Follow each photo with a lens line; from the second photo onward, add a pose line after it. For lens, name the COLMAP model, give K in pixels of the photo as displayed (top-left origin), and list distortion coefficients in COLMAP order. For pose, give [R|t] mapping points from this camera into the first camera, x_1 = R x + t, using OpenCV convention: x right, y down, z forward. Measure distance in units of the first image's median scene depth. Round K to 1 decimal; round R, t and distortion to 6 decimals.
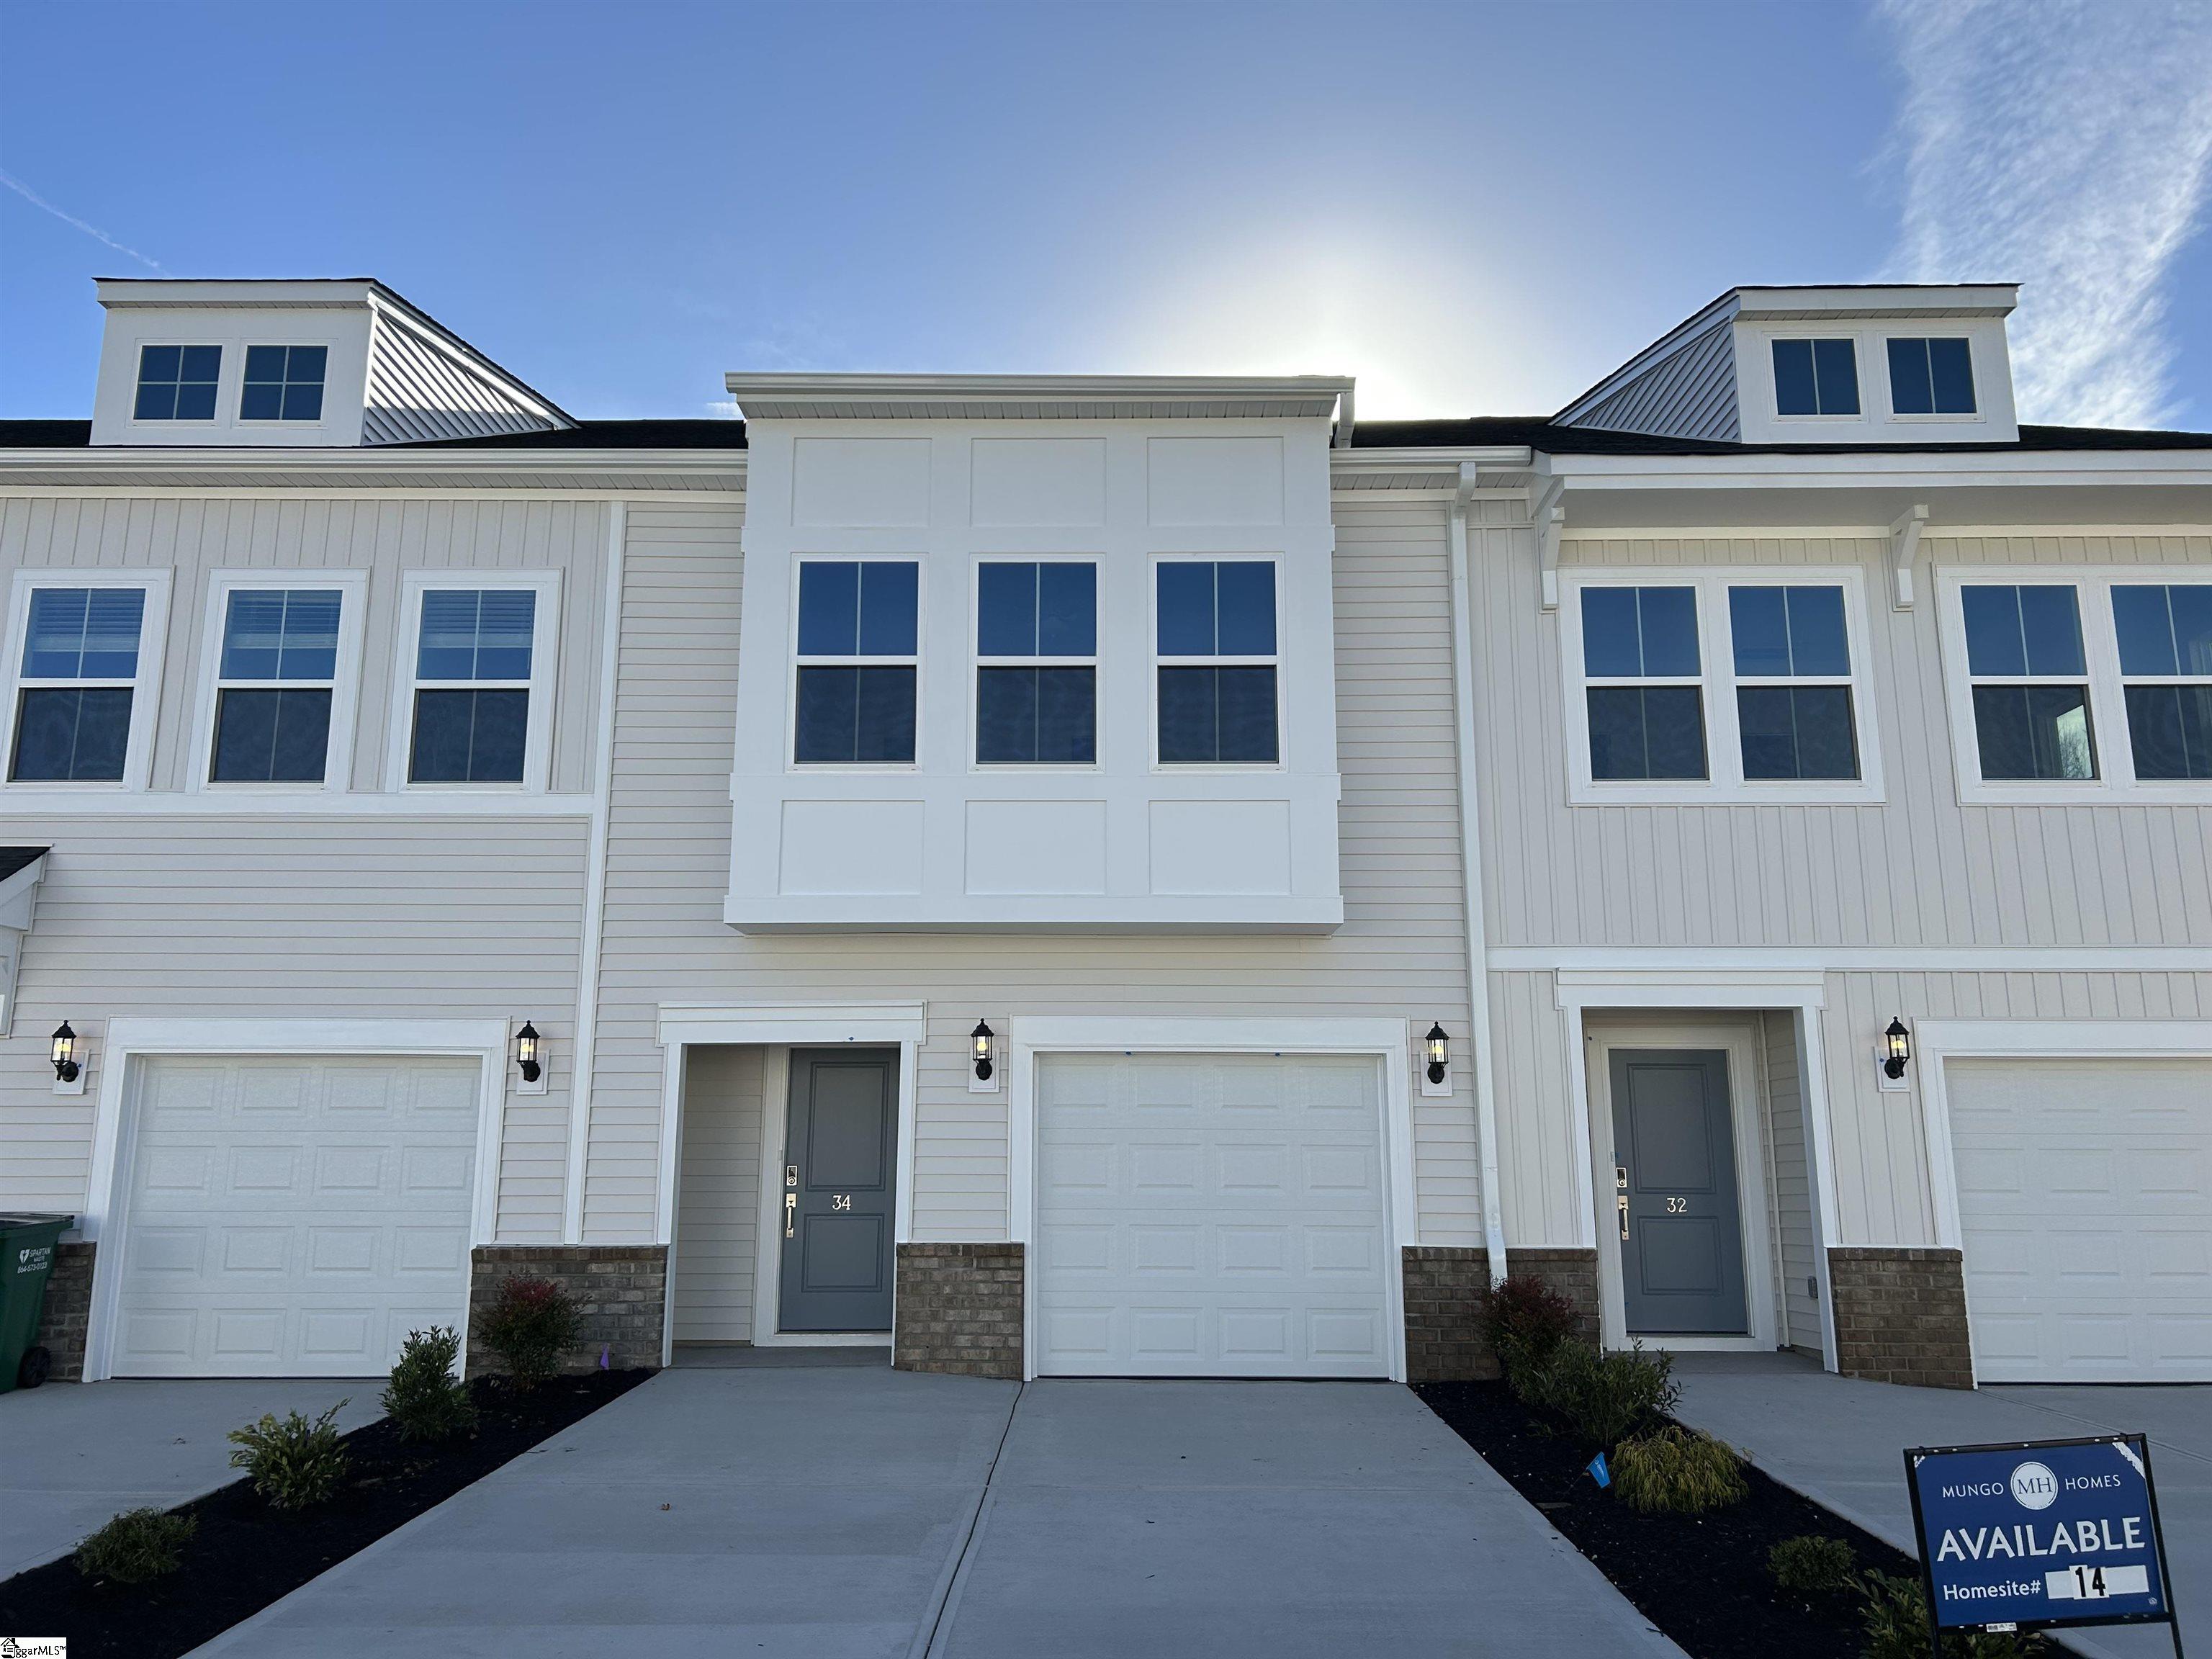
lens RADIAL K [[1673.6, 0, 1108.0], [0, 1673.6, 833.3], [0, 0, 1]] dist [0.001269, 0.017196]
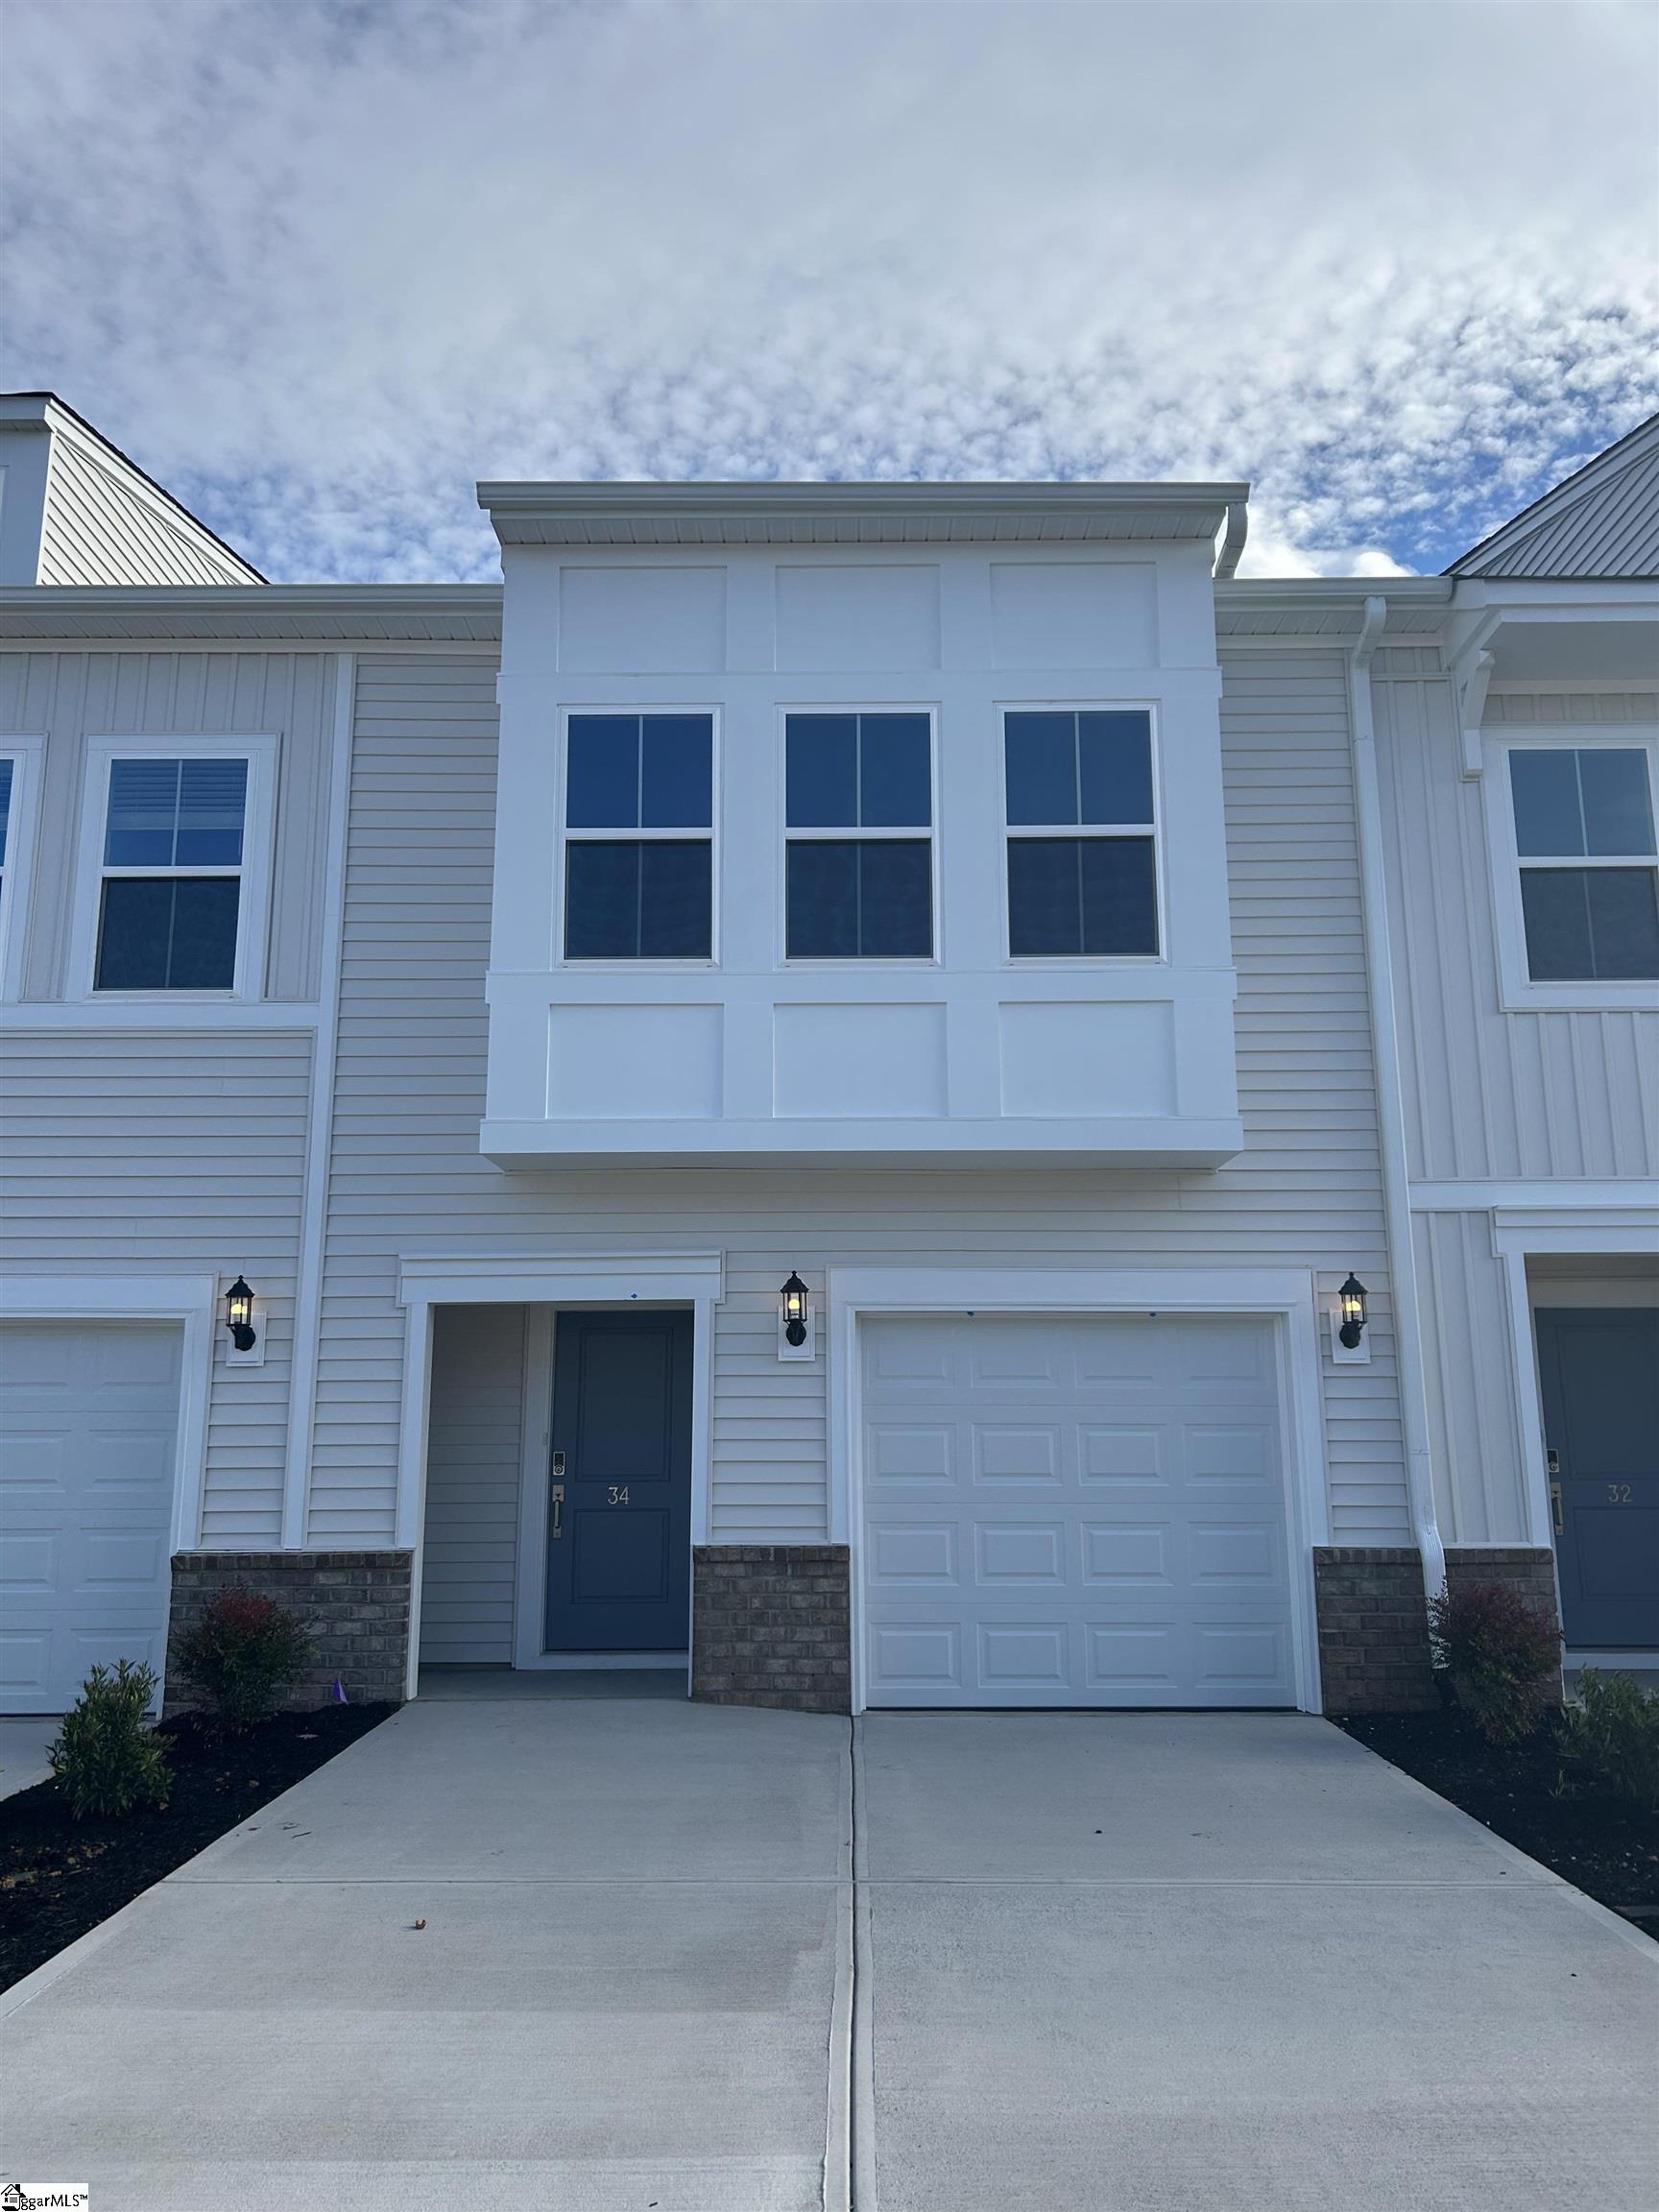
lens RADIAL K [[1673.6, 0, 834.0], [0, 1673.6, 1124.6], [0, 0, 1]] dist [0.001269, 0.017196]
pose [[0.999991, -0.004096, -0.000740, -0.053472], [0.004101, 0.999969, 0.006780, 0.032700], [0.000712, -0.006783, 0.999977, 0.176494]]
